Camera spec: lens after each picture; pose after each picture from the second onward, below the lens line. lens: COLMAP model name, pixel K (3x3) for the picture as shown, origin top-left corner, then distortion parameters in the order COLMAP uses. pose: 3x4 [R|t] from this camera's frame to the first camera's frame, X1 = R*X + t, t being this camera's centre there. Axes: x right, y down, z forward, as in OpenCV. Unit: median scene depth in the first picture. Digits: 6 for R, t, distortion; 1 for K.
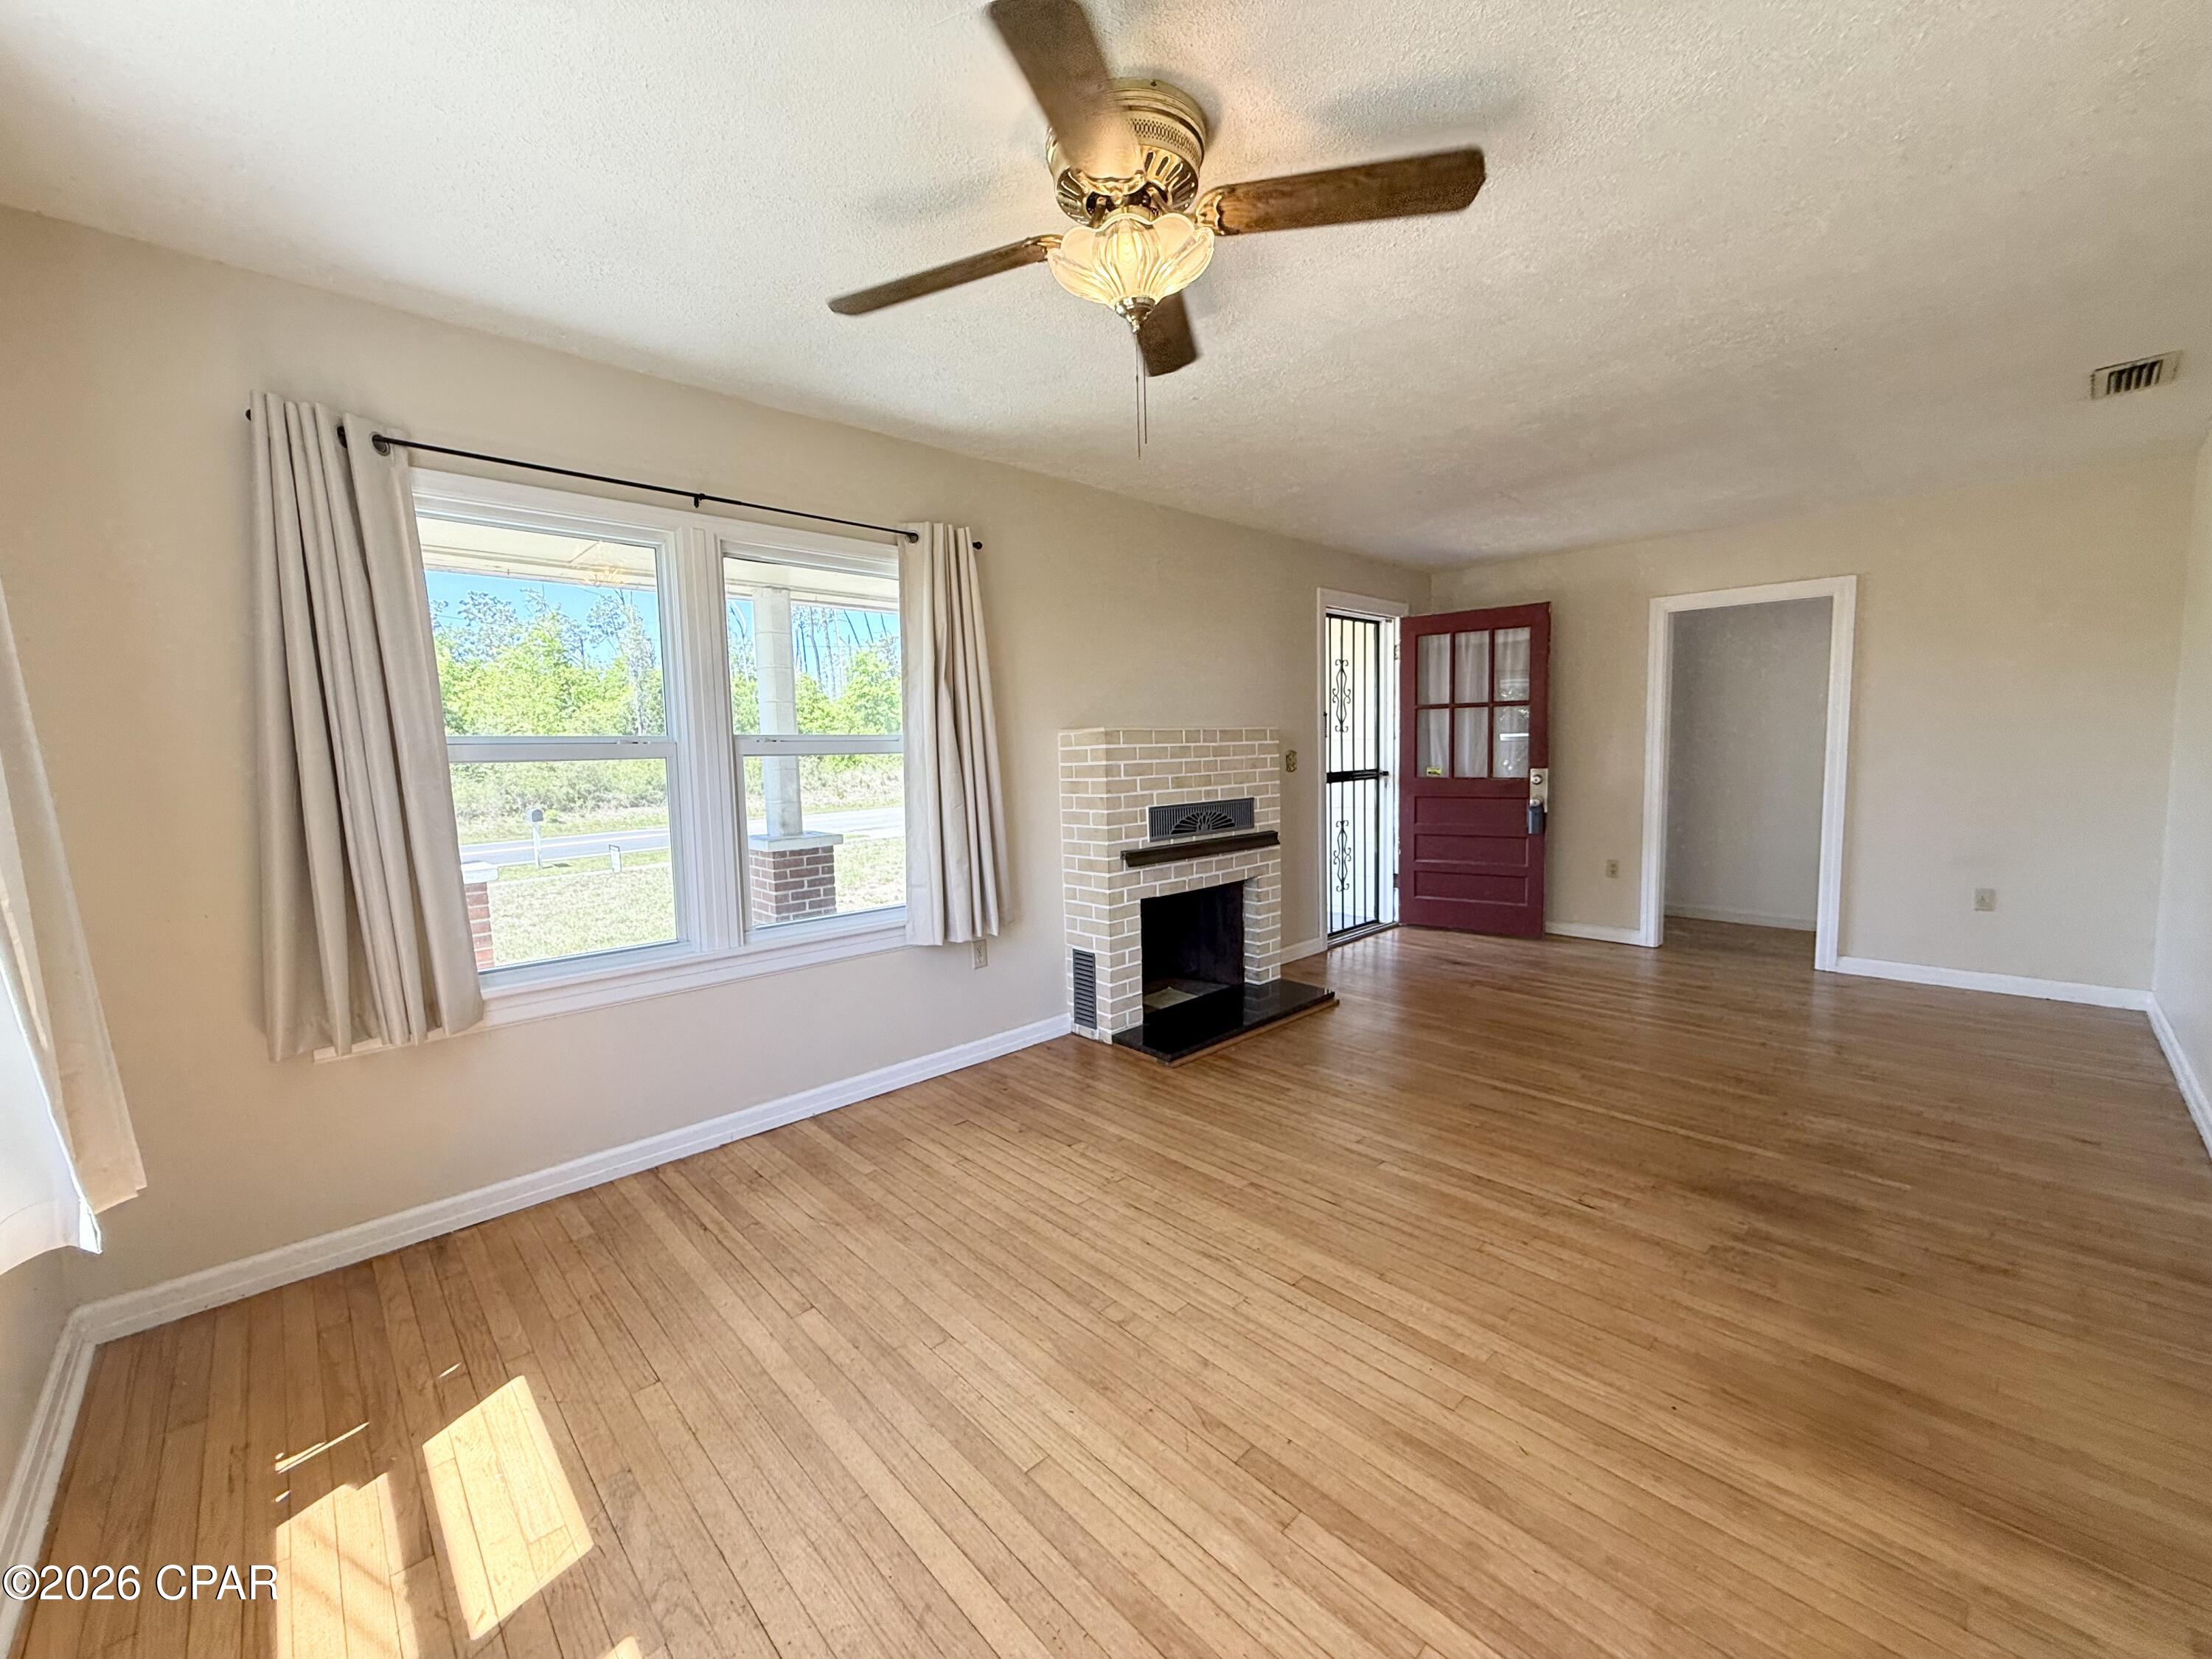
lens RADIAL K [[882.2, 0, 1104.4], [0, 882.2, 827.0], [0, 0, 1]] dist [0.000066, 0.000140]
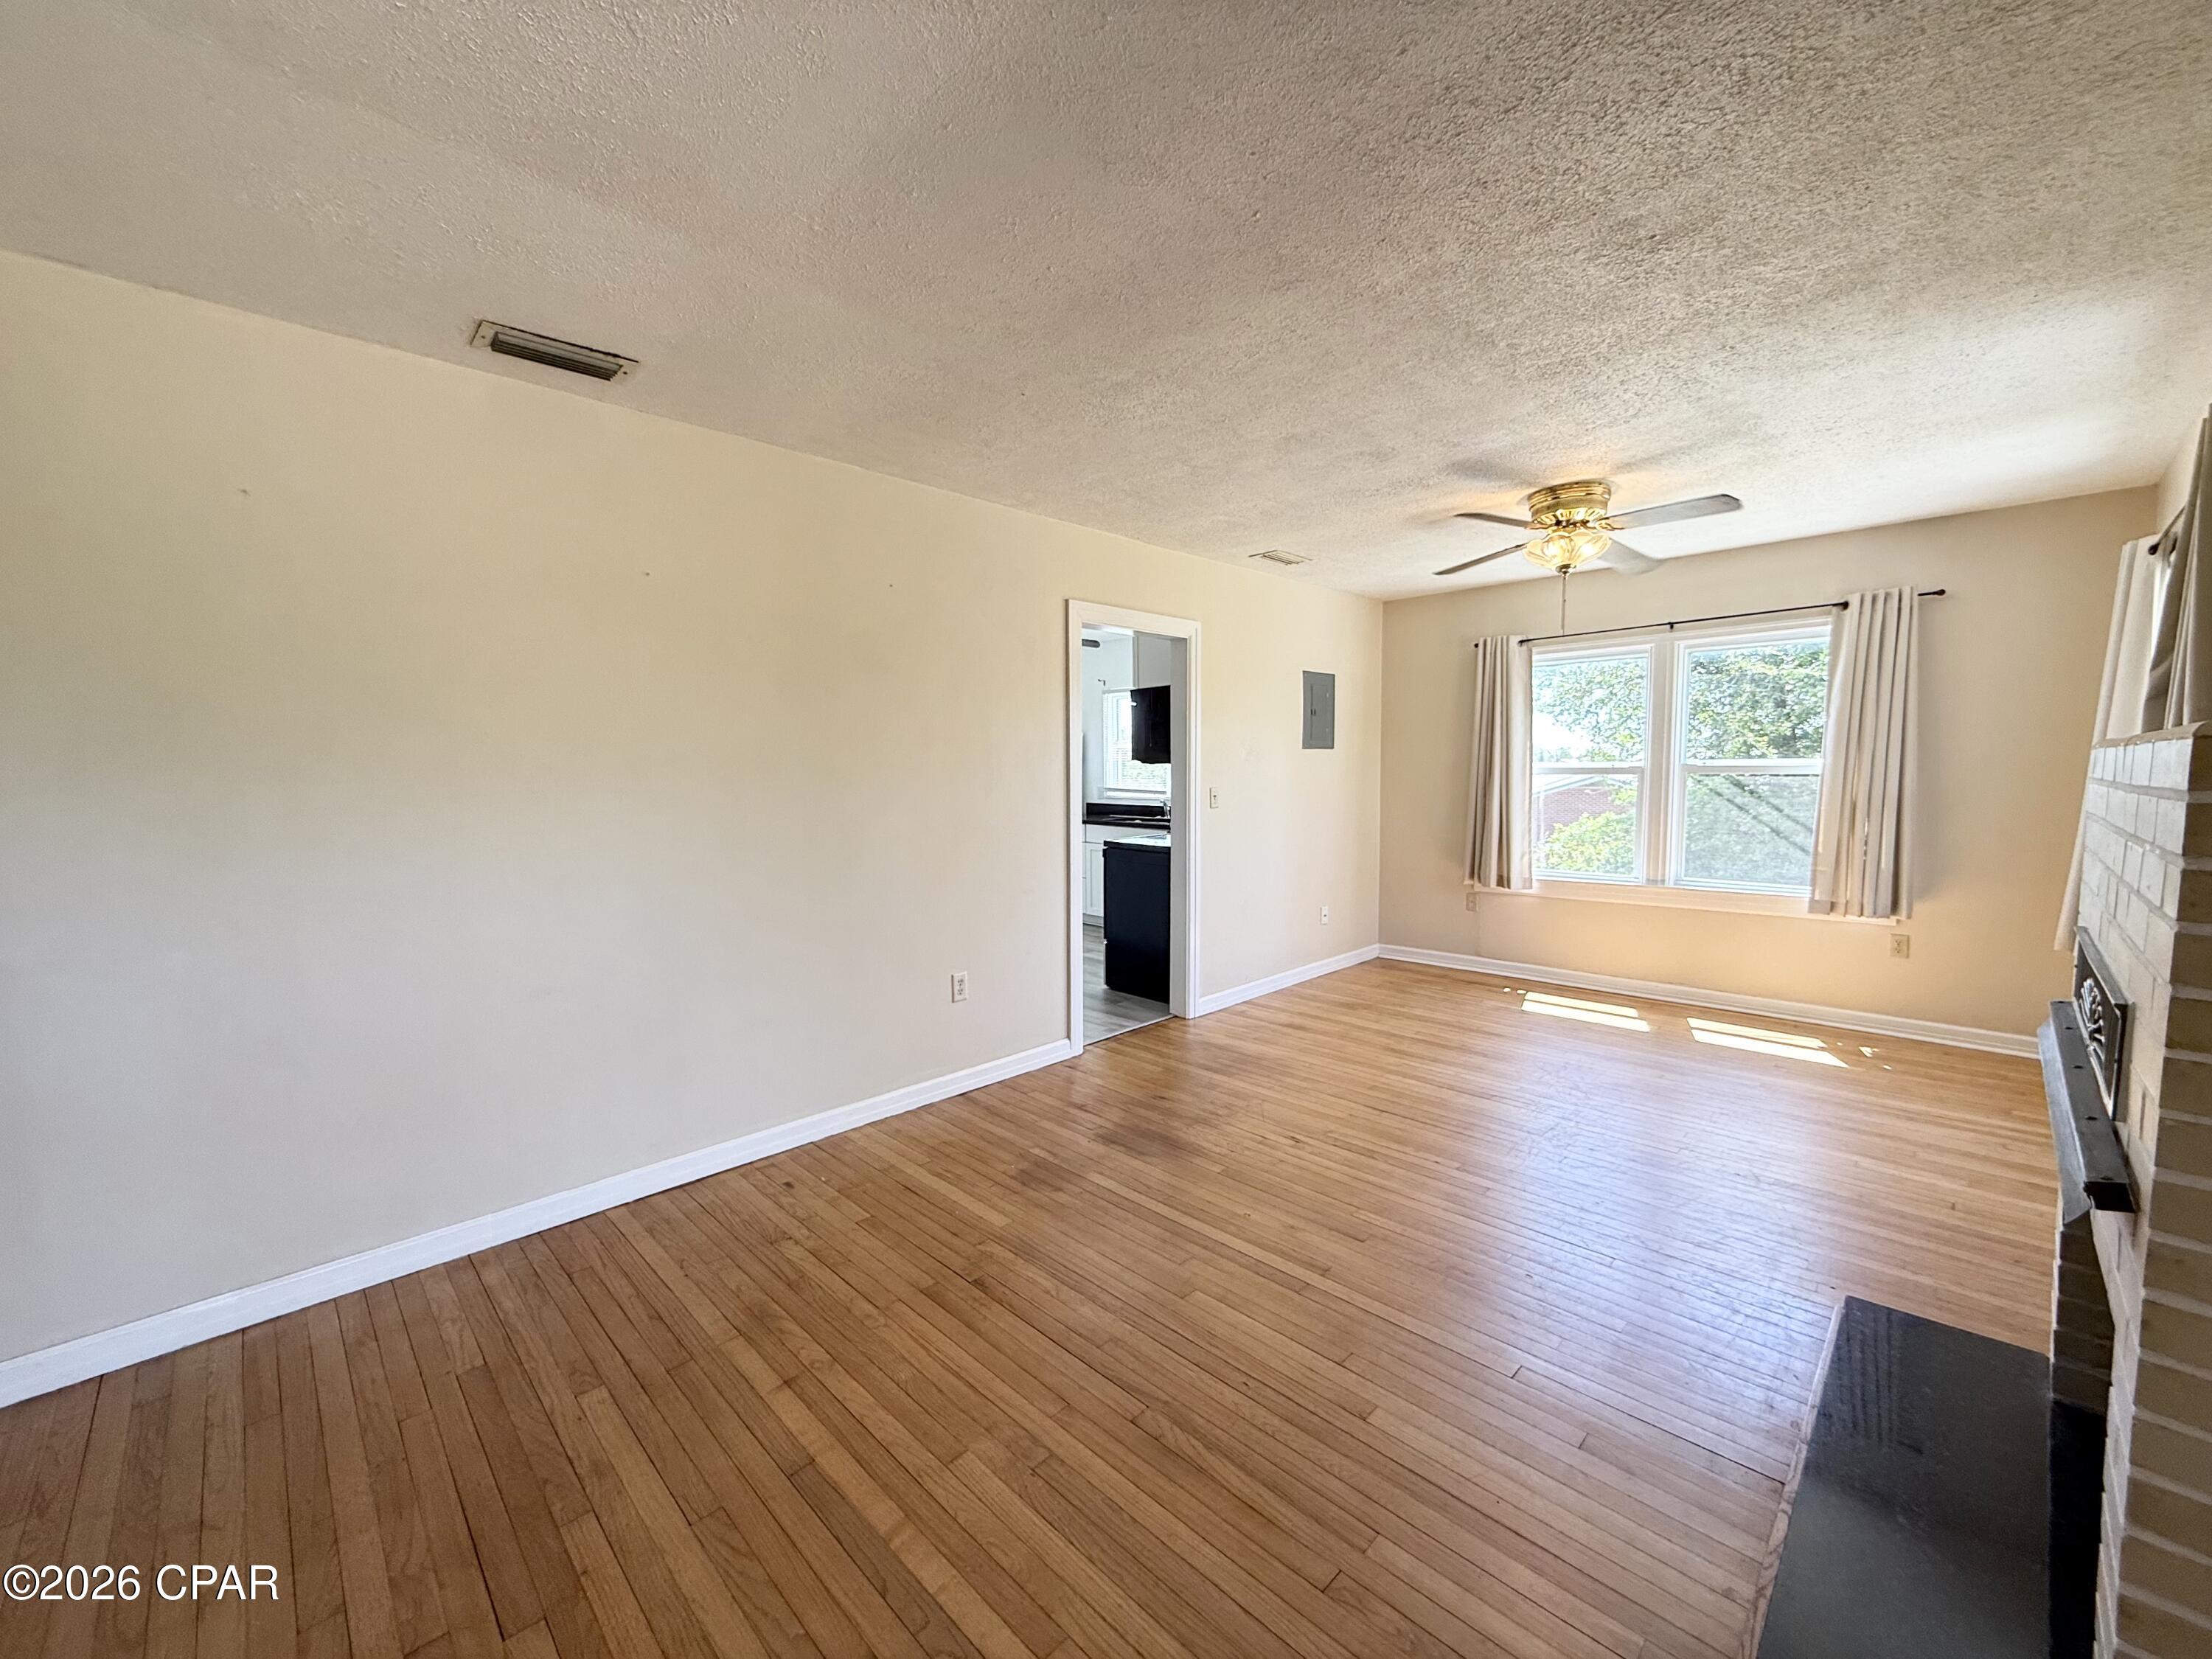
lens RADIAL K [[882.2, 0, 1100.0], [0, 882.2, 824.7], [0, 0, 1]] dist [0.000066, 0.000140]
pose [[-0.999399, 0.032337, -0.012477, 0.550486], [0.029980, 0.987146, 0.156986, -0.159345], [0.017393, 0.156517, -0.987522, 1.455266]]
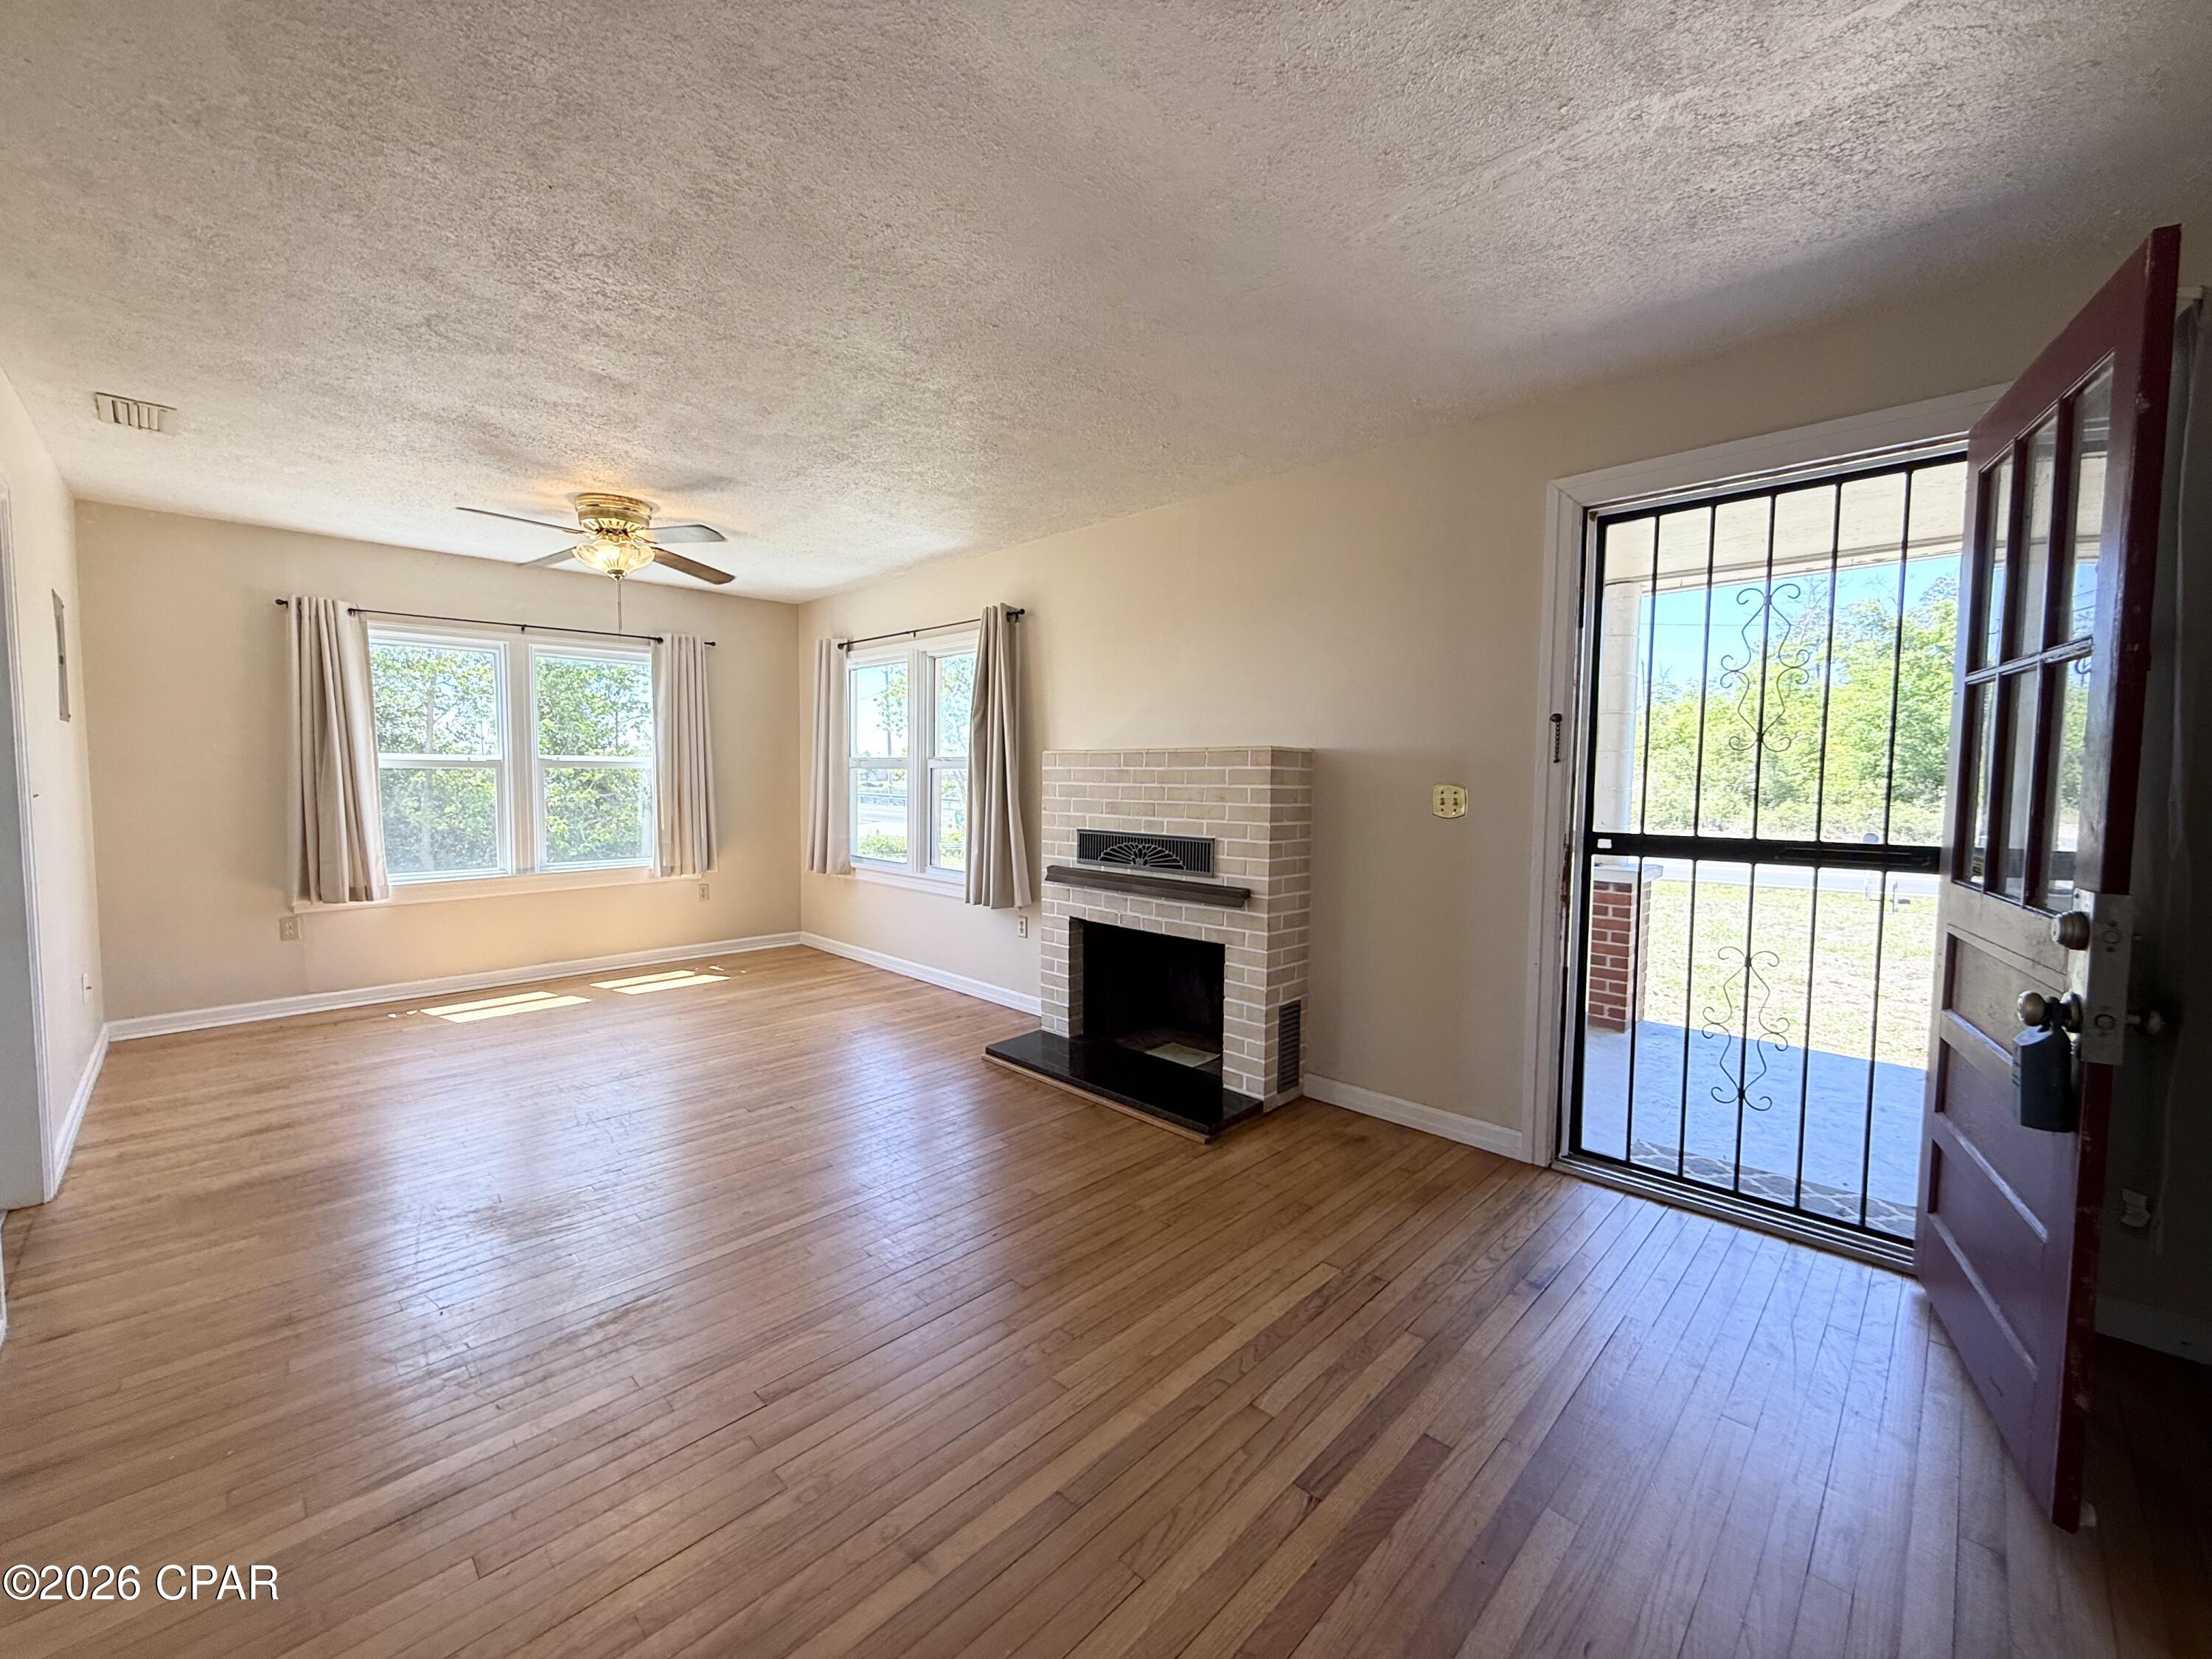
lens RADIAL K [[882.2, 0, 1097.4], [0, 882.2, 828.0], [0, 0, 1]] dist [0.000066, 0.000140]
pose [[0.021178, 0.086044, -0.996066, 1.097274], [-0.099083, 0.991566, 0.083548, -0.113936], [0.994854, 0.096924, 0.029525, 1.025047]]
